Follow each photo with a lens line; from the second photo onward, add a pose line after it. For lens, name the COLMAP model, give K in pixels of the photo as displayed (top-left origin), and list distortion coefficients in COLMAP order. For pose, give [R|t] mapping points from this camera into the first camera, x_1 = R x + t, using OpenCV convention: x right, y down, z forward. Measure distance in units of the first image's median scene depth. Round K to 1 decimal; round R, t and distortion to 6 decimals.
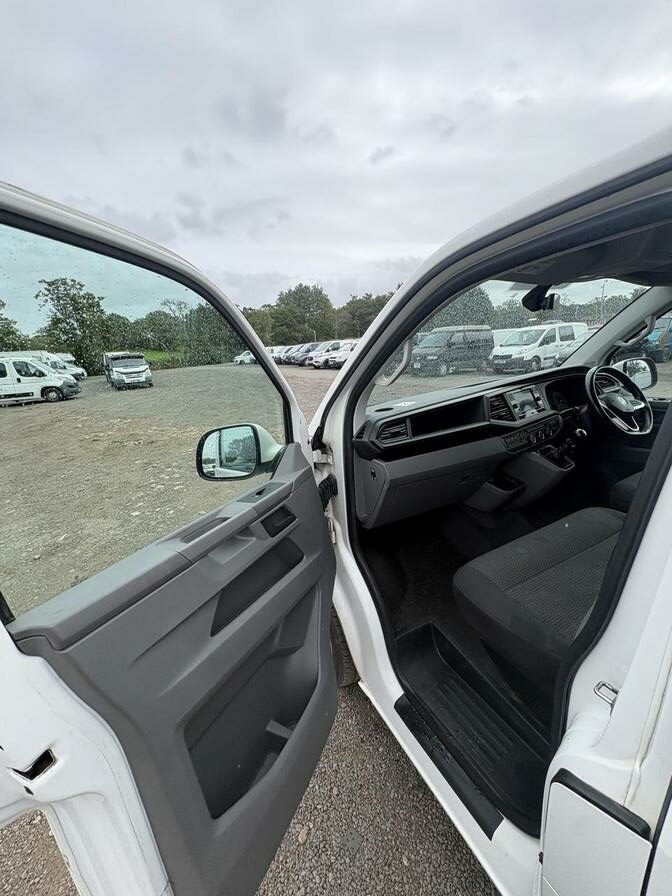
lens RADIAL K [[364.7, 0, 330.5], [0, 364.7, 446.4], [0, 0, 1]] dist [-0.007395, 0.000027]
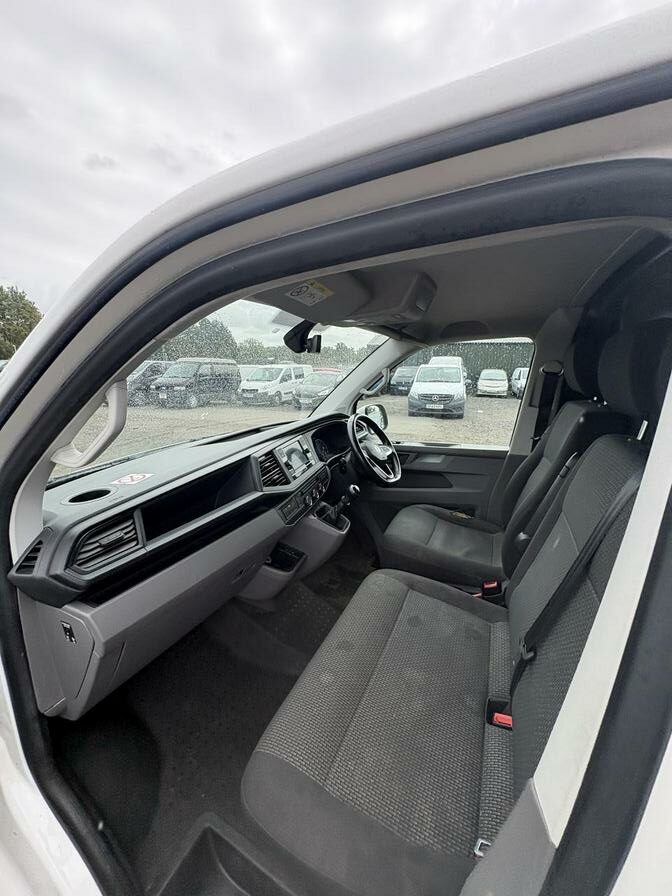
lens RADIAL K [[352.8, 0, 336.2], [0, 352.8, 445.0], [0, 0, 1]] dist [-0.002296, 0.000026]
pose [[0.779208, -0.053498, 0.624478, 0.099366], [0.101414, 0.993983, -0.041388, -0.108488], [-0.618507, 0.095580, 0.779945, 0.306364]]
